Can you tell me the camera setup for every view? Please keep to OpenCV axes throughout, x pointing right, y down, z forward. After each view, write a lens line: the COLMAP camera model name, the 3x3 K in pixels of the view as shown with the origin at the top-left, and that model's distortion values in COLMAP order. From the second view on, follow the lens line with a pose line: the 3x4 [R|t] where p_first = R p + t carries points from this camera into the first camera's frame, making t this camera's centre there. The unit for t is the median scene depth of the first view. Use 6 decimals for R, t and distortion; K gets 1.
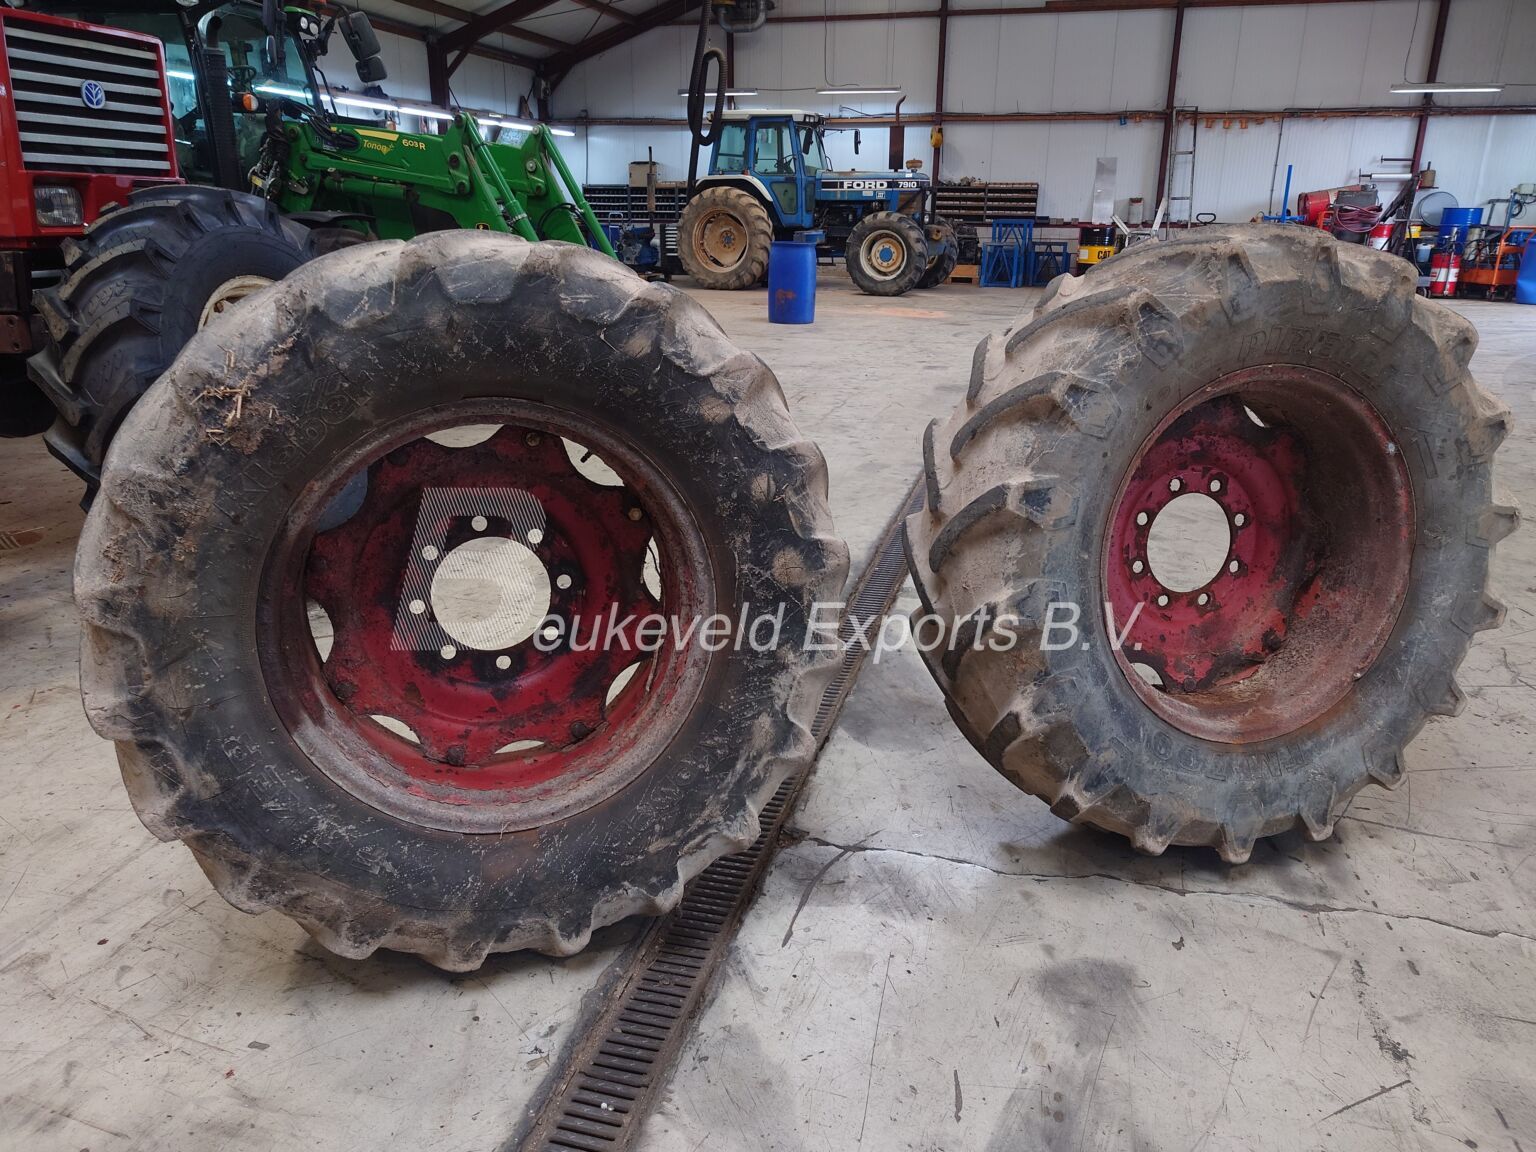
lens RADIAL K [[1110.5, 0, 765.0], [0, 1110.5, 579.4], [0, 0, 1]] dist [0.010501, 0.001003]
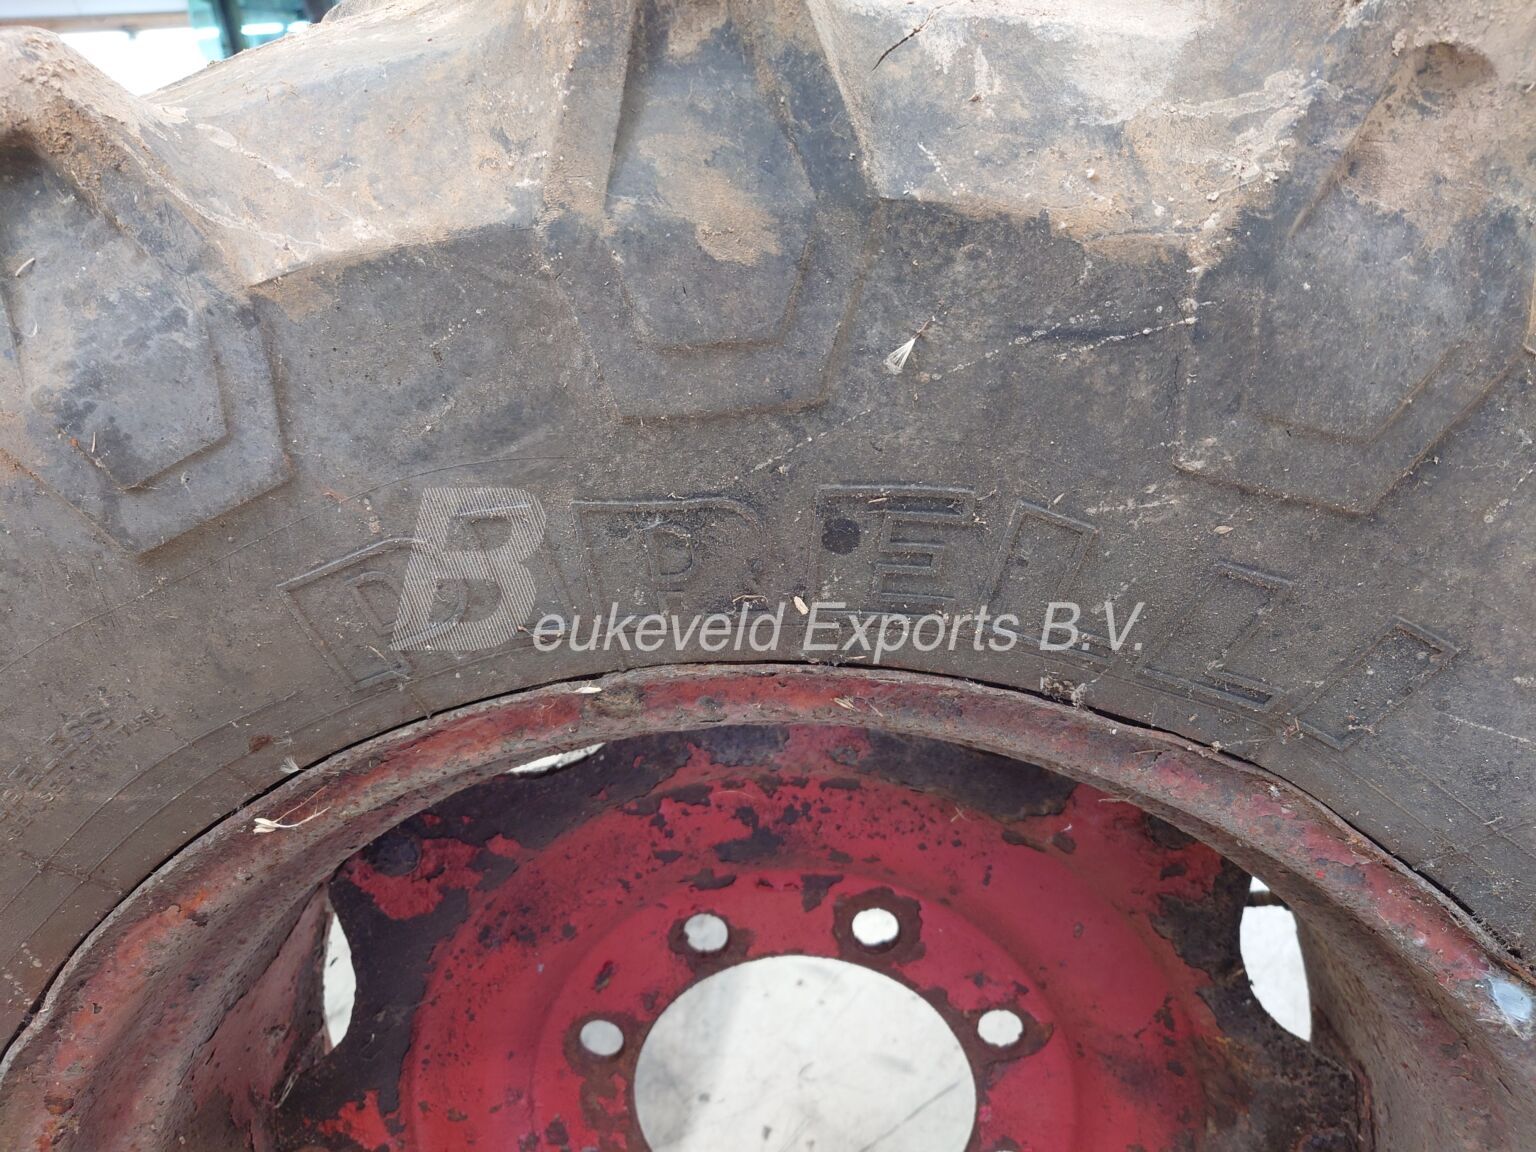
lens RADIAL K [[1110.5, 0, 768.1], [0, 1110.5, 577.9], [0, 0, 1]] dist [0.010501, 0.001003]
pose [[0.927846, -0.017276, -0.372563, 0.516481], [0.056120, 0.994020, 0.093670, -0.211596], [0.368717, -0.107820, 0.923267, 0.788924]]
